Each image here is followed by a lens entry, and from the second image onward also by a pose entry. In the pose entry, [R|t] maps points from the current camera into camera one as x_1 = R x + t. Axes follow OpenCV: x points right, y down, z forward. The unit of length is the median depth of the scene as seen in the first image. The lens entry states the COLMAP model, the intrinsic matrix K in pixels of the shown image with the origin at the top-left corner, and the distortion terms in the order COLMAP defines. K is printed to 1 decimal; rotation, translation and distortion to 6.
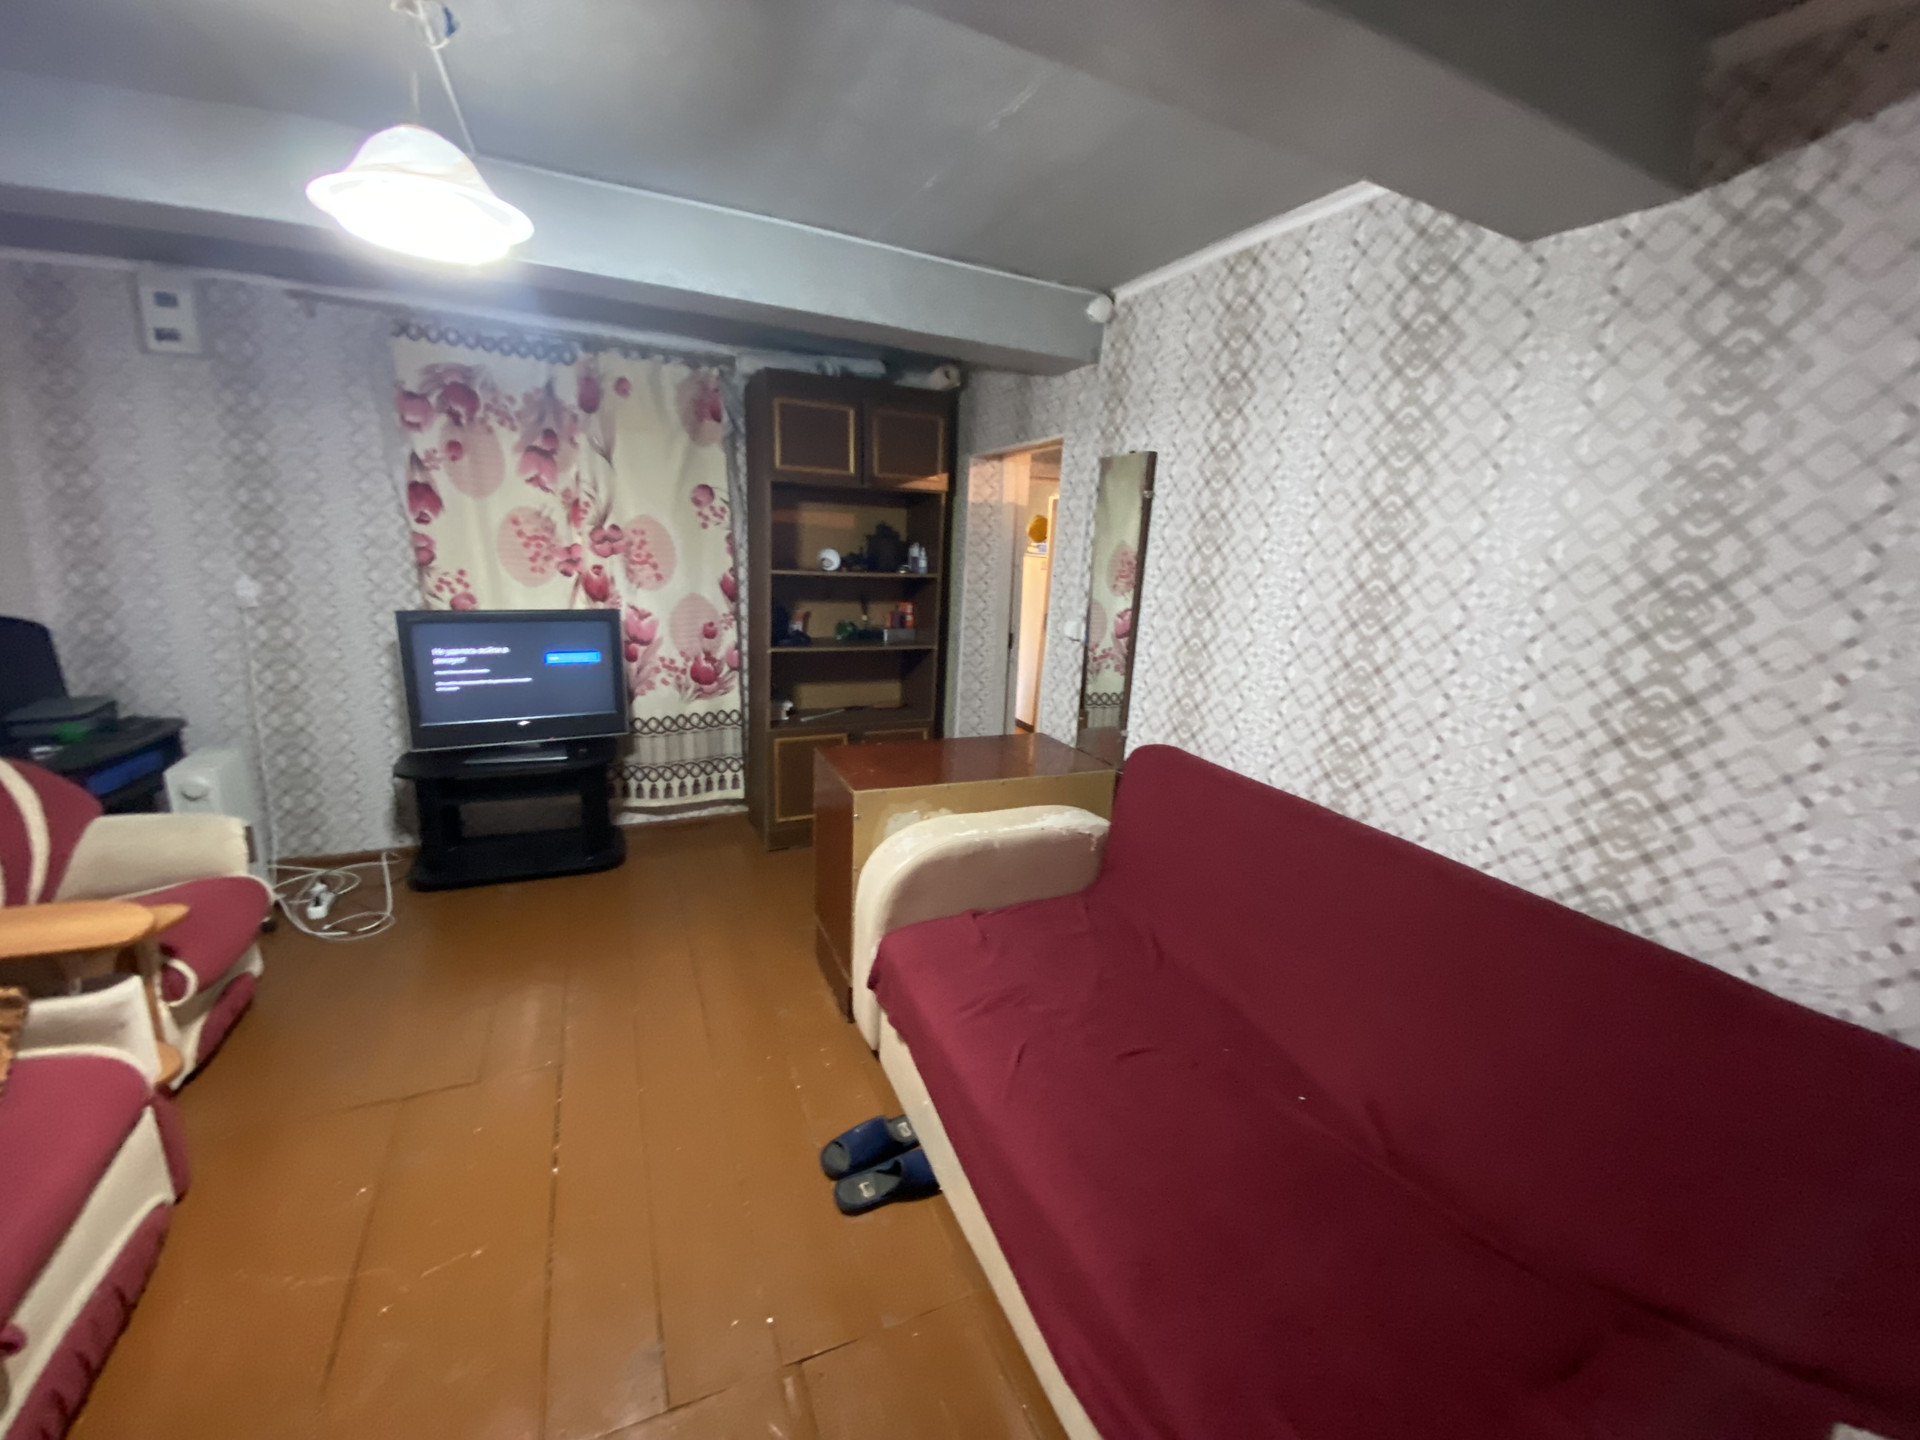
lens RADIAL K [[772.3, 0, 960.0], [0, 772.3, 720.0], [0, 0, 1]] dist [0.000314, -0.000165]
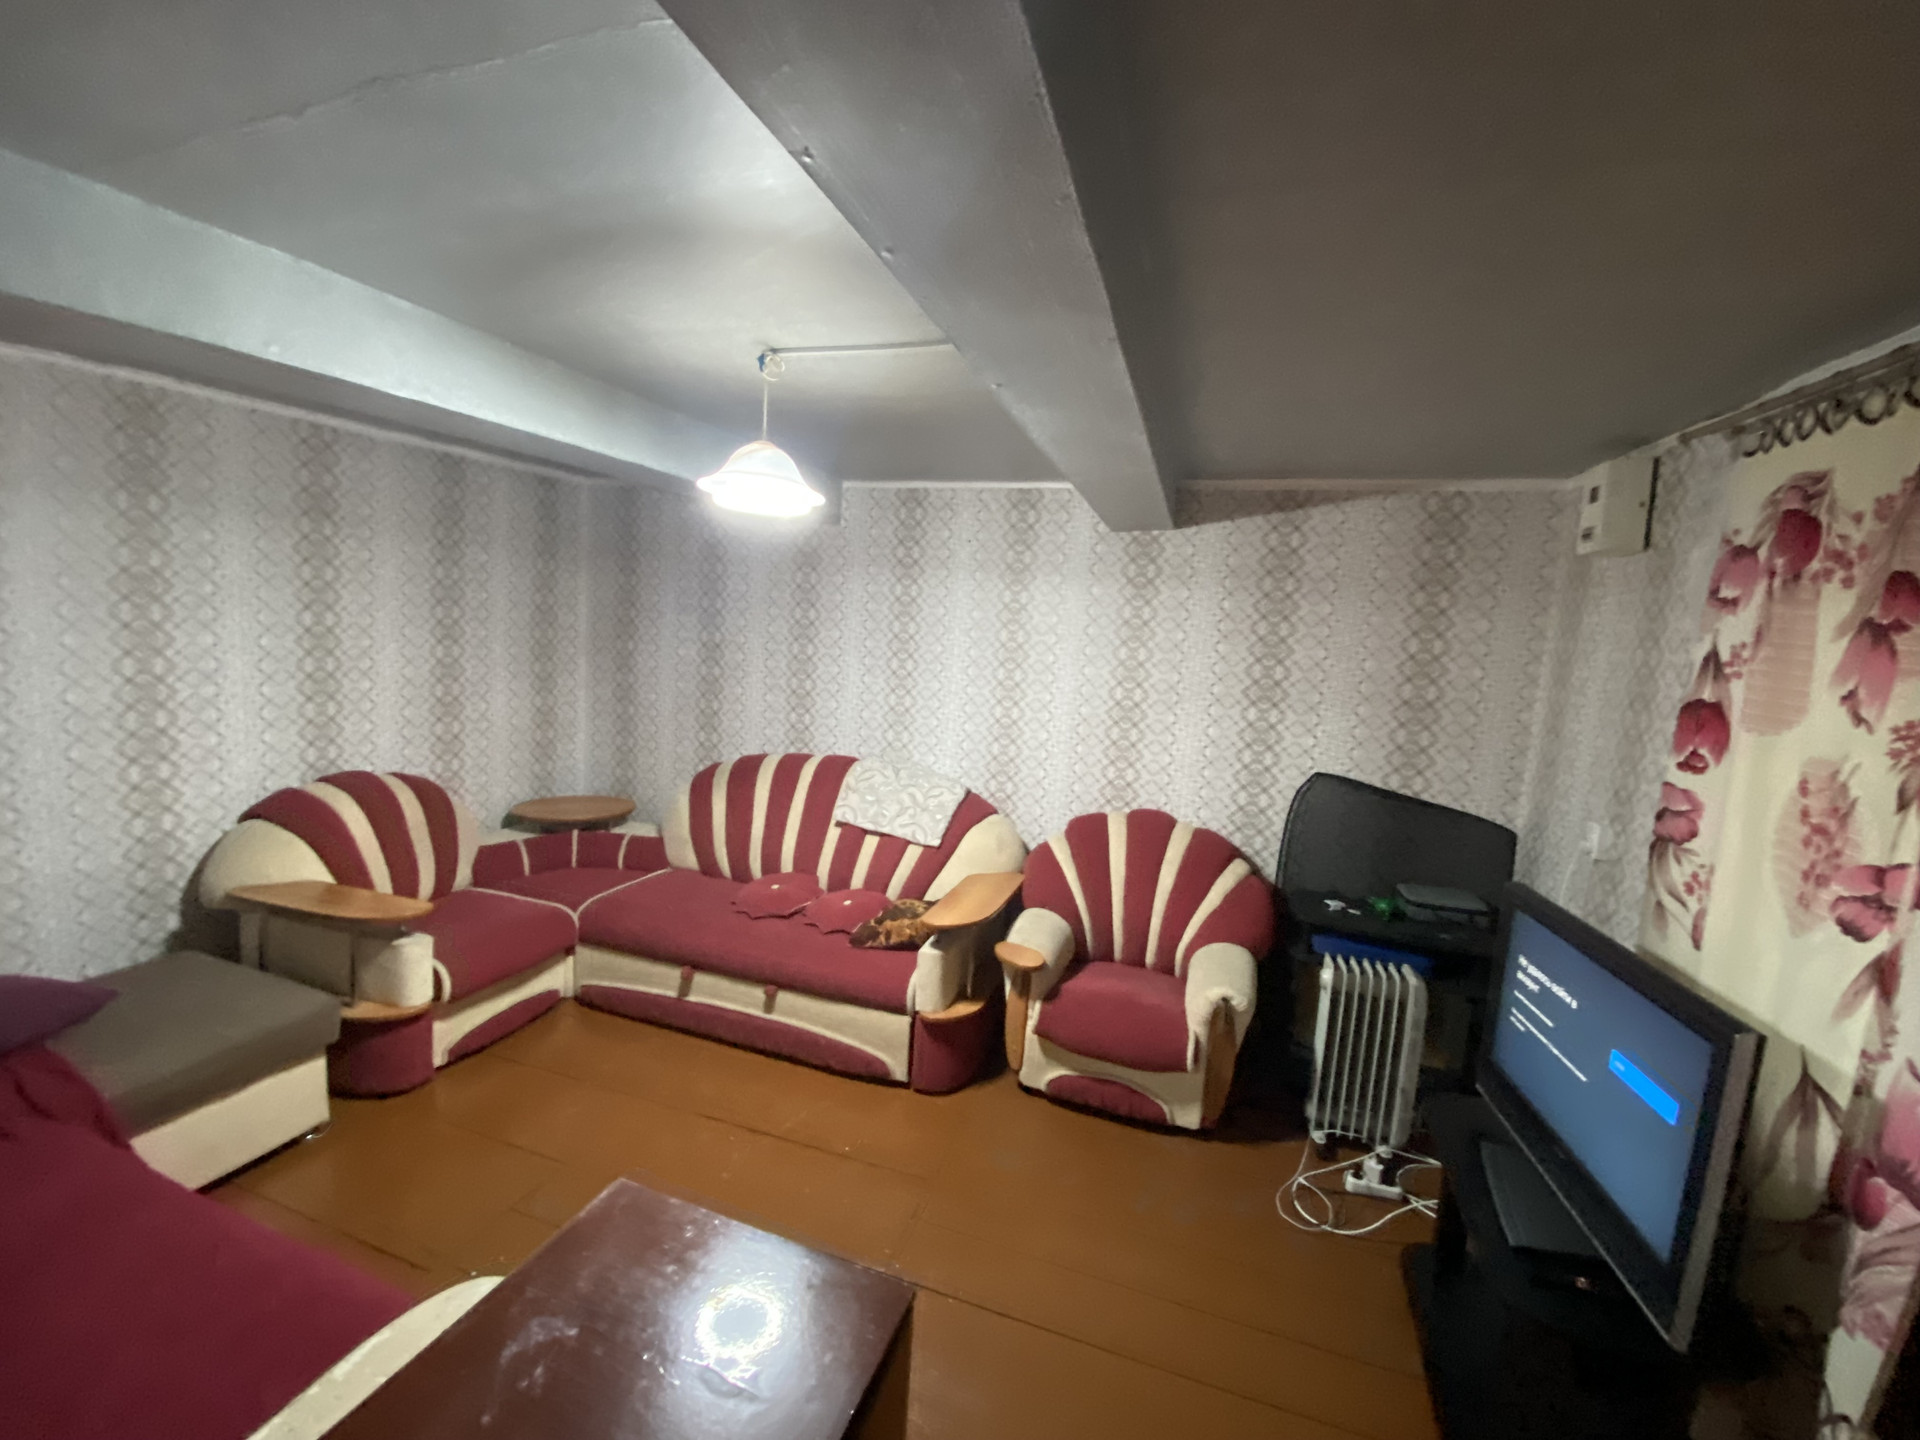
lens RADIAL K [[772.3, 0, 960.0], [0, 772.3, 720.0], [0, 0, 1]] dist [0.000314, -0.000165]
pose [[-0.666312, -0.009223, -0.745616, 0.070911], [-0.276027, 0.931943, 0.235140, -0.276138], [0.692704, 0.362487, -0.623510, 0.973128]]
